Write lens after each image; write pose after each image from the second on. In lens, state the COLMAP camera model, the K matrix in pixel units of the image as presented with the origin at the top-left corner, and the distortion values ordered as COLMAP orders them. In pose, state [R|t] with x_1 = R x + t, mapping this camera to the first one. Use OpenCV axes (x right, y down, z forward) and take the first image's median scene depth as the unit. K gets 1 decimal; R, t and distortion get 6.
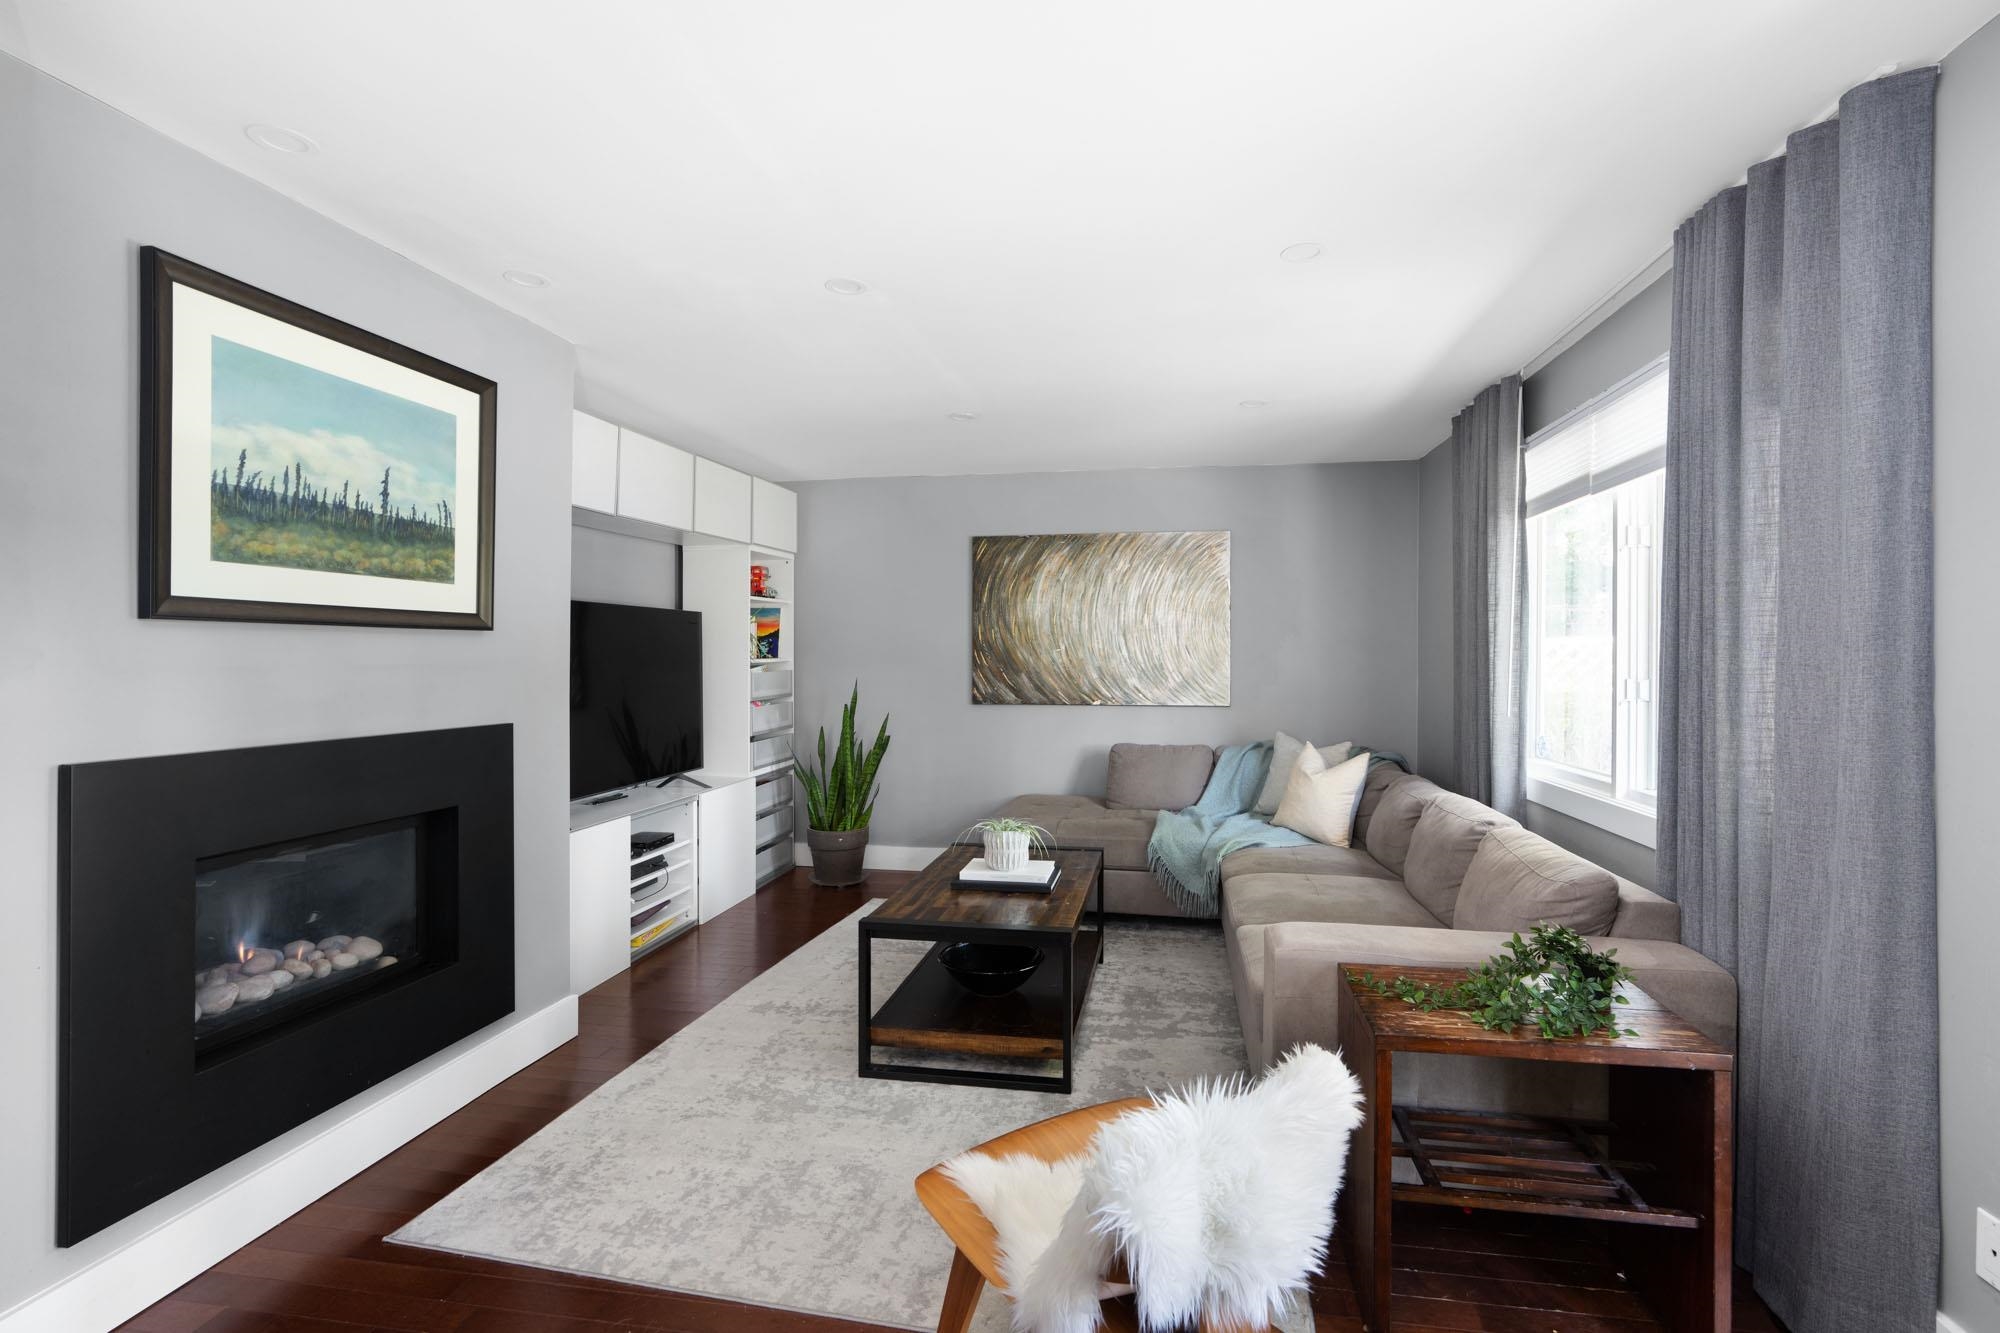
lens RADIAL K [[913.4, 0, 1016.1], [0, 913.4, 655.8], [0, 0, 1]] dist [-0.009223, 0.000952]
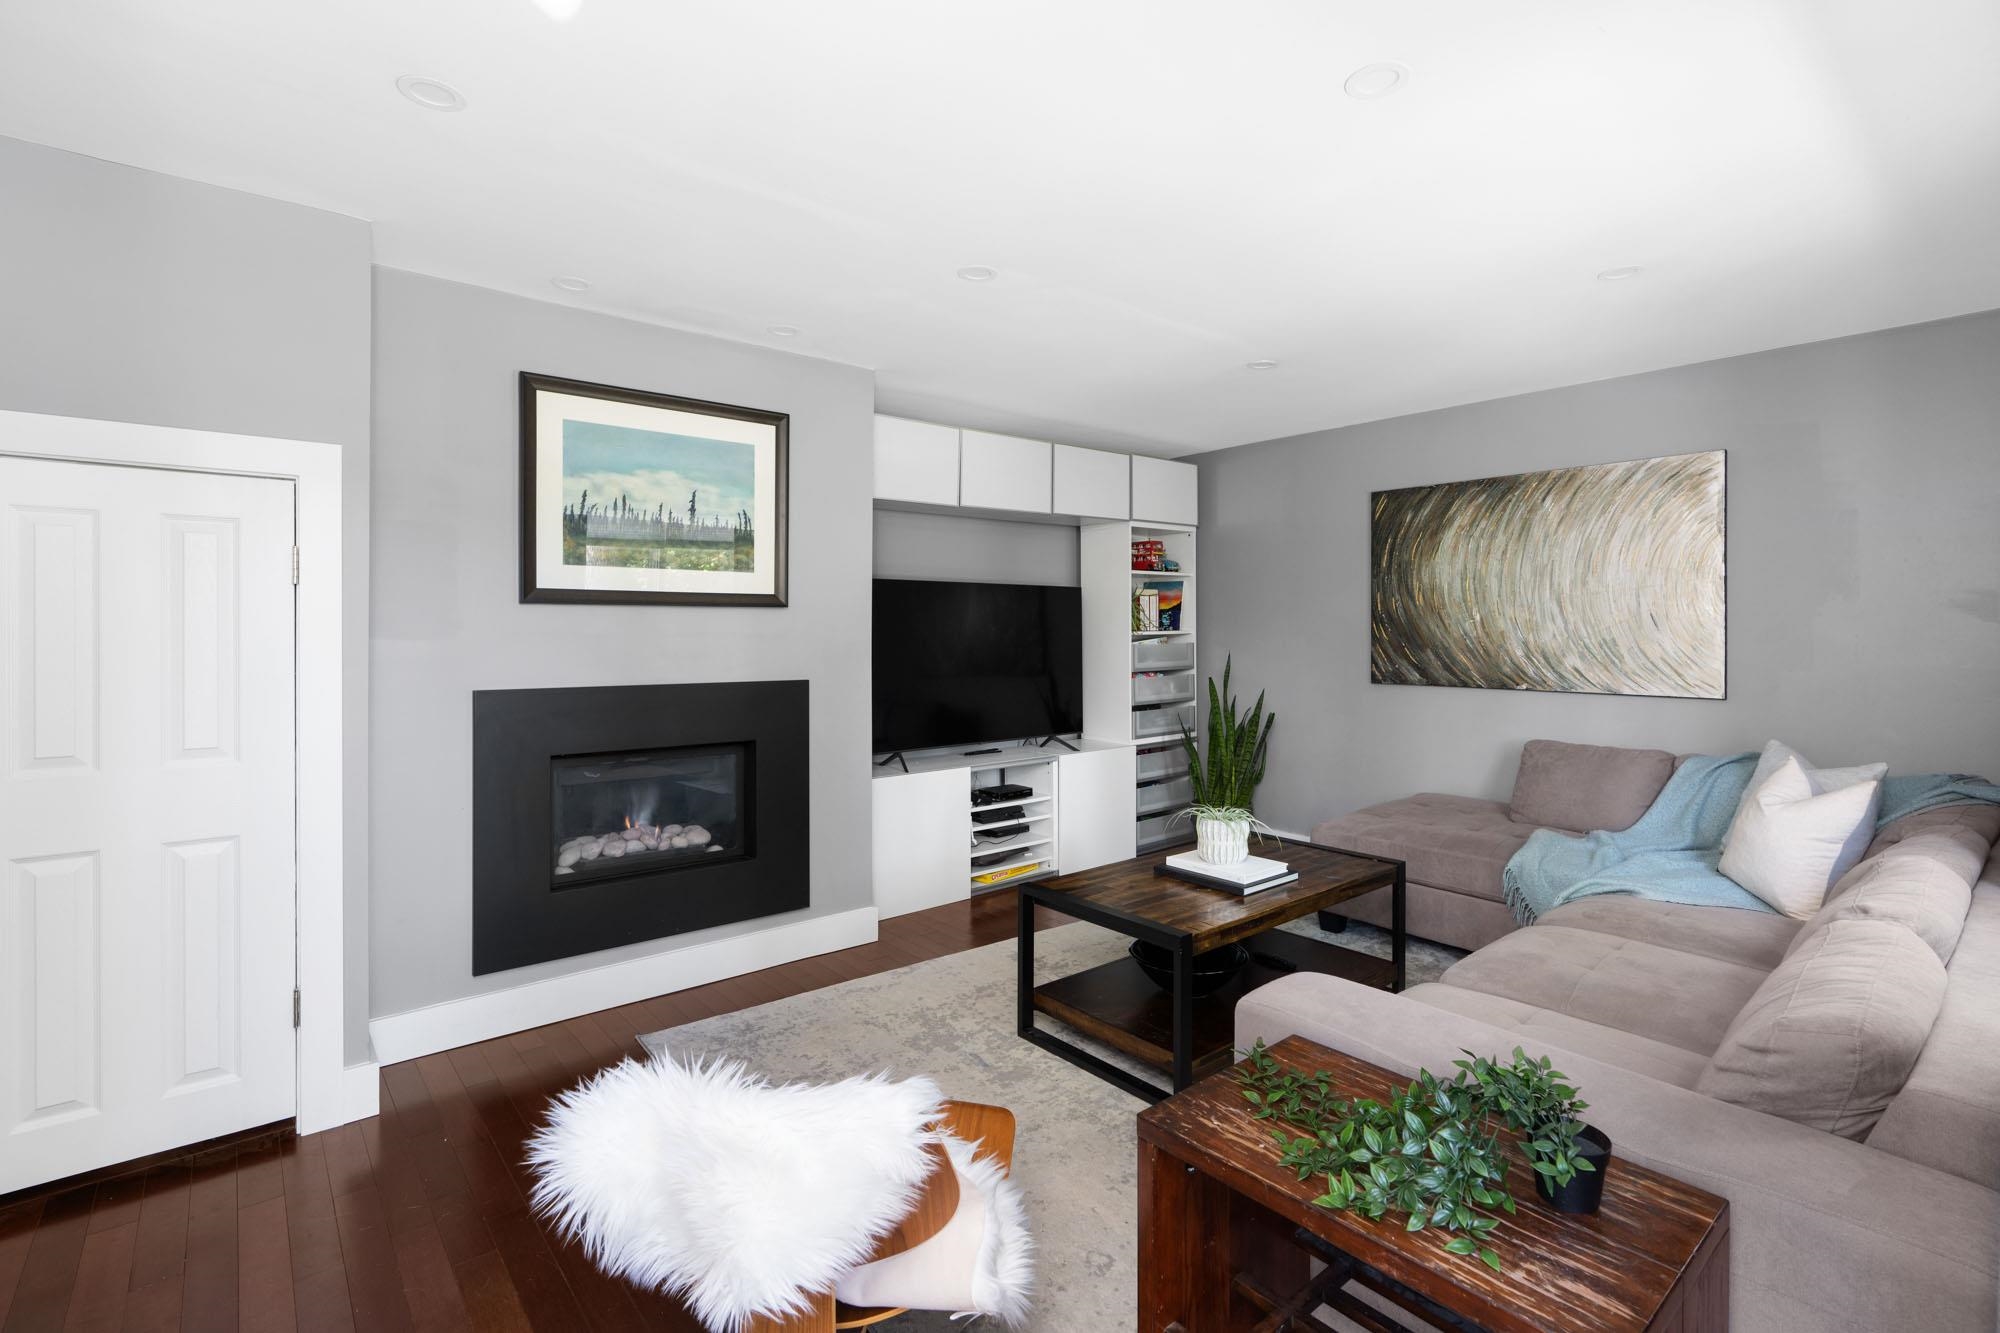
lens RADIAL K [[913.4, 0, 1017.1], [0, 913.4, 628.8], [0, 0, 1]] dist [-0.009223, 0.000952]
pose [[0.767385, -0.000422, -0.641187, 0.363040], [-0.000947, 0.999998, -0.001791, 0.003666], [0.641186, 0.001982, 0.767383, 0.155541]]
